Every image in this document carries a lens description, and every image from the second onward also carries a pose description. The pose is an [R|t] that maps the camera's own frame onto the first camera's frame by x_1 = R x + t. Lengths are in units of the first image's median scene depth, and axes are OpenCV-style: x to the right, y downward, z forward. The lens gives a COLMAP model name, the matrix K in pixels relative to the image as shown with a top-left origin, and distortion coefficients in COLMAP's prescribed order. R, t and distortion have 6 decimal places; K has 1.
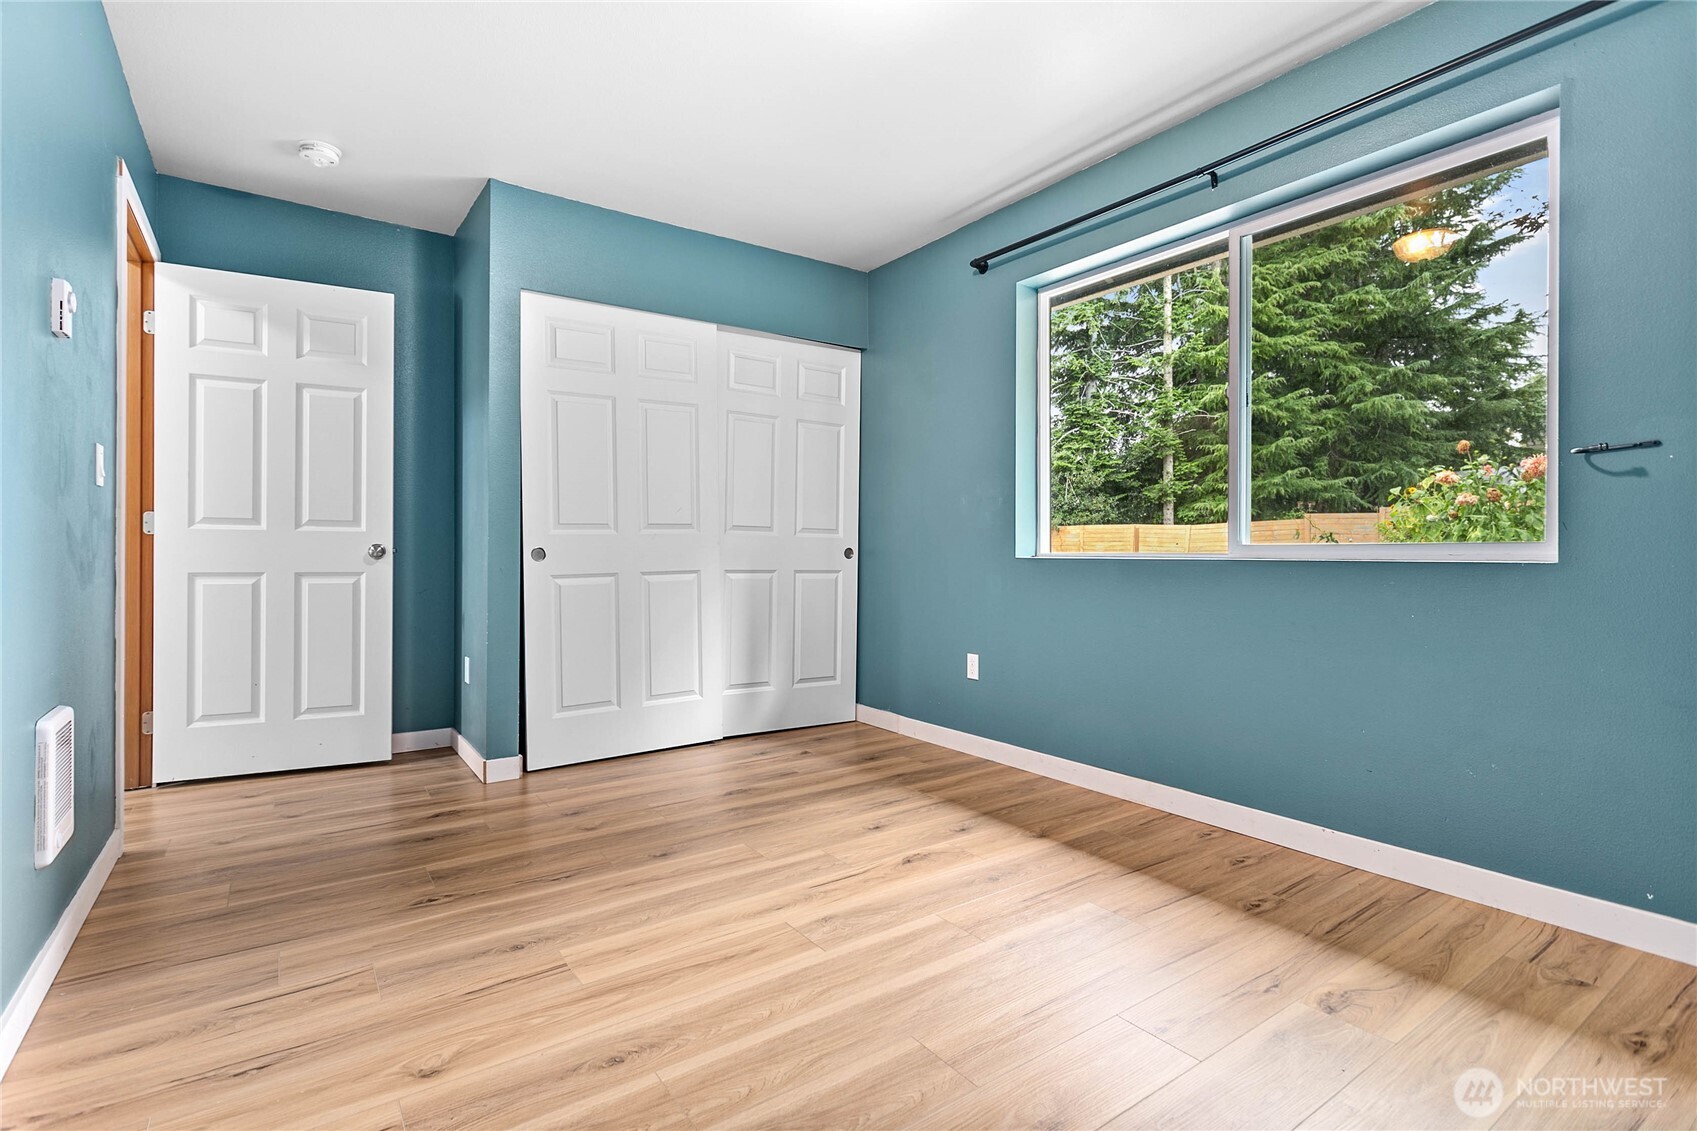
lens RADIAL K [[805.9, 0, 851.0], [0, 805.9, 555.3], [0, 0, 1]] dist [-0.004854, 0.001406]
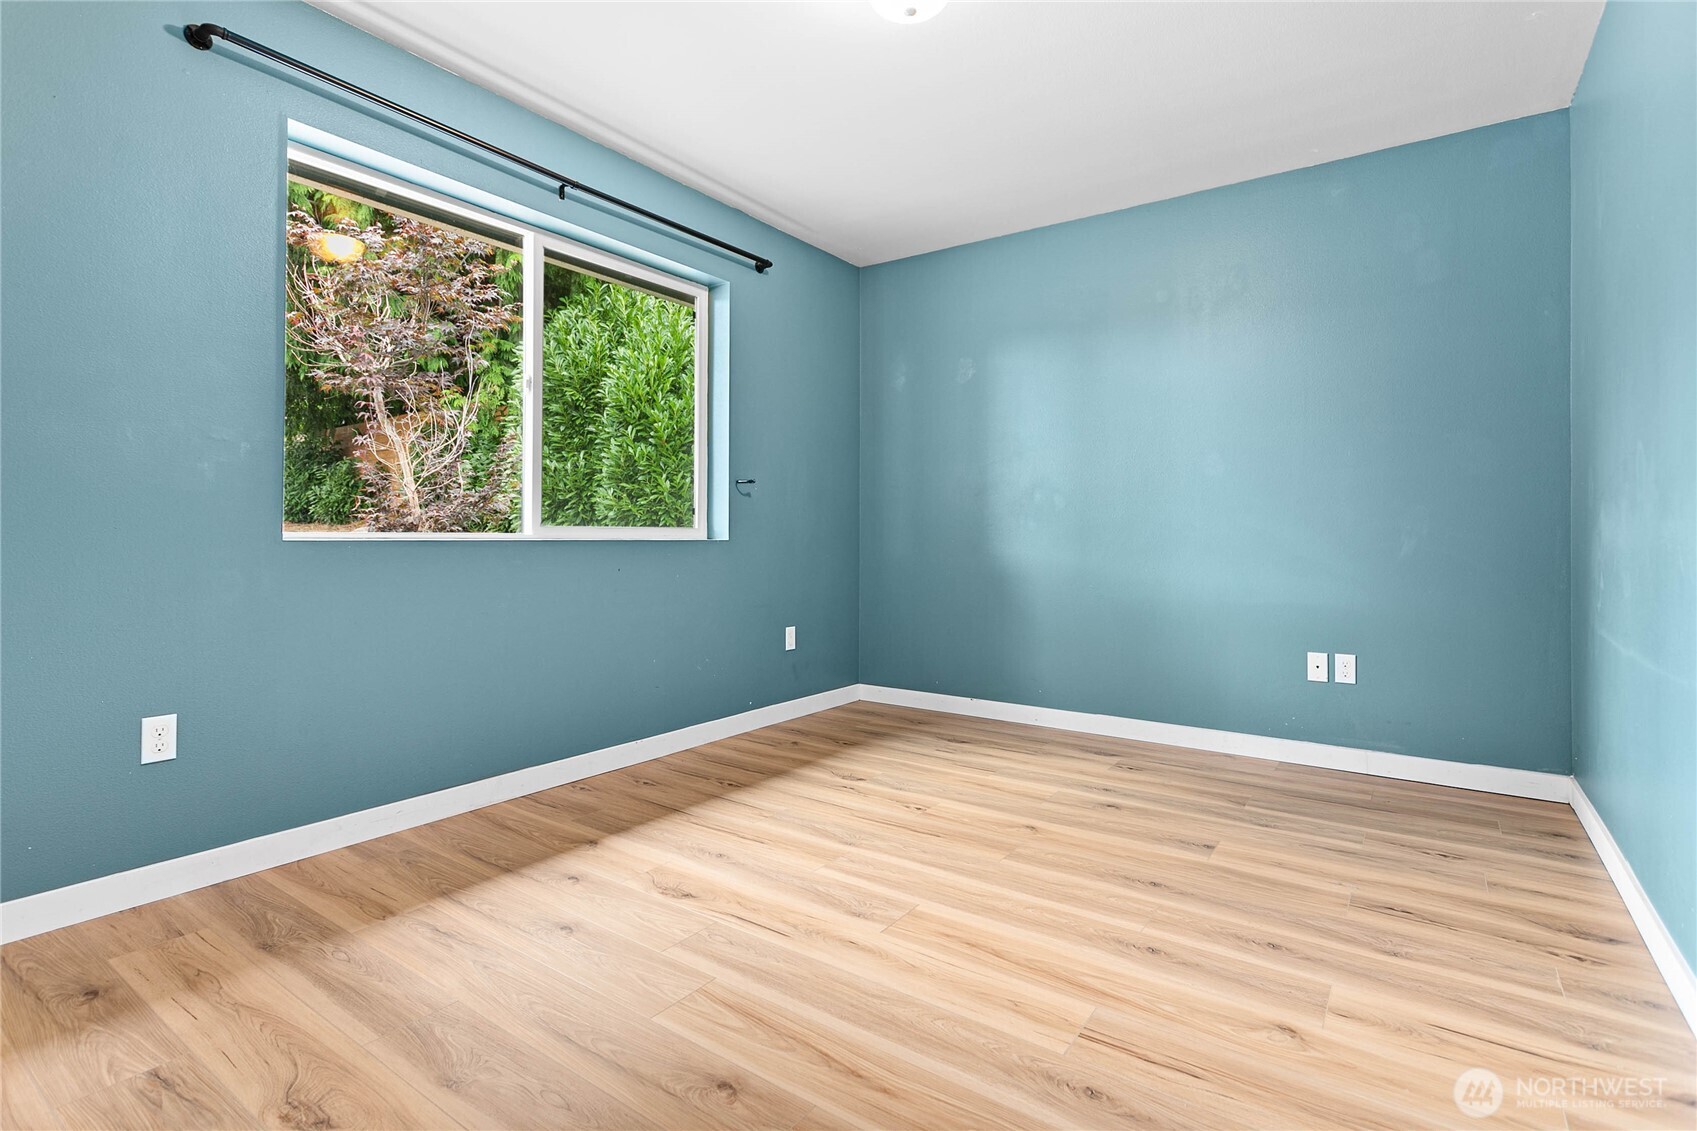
lens RADIAL K [[805.9, 0, 837.0], [0, 805.9, 530.5], [0, 0, 1]] dist [-0.004854, 0.001406]
pose [[-0.315516, 0.003456, 0.948914, -0.798549], [-0.000234, 0.999993, -0.003719, -0.004796], [-0.948920, -0.001395, -0.315513, 1.127439]]
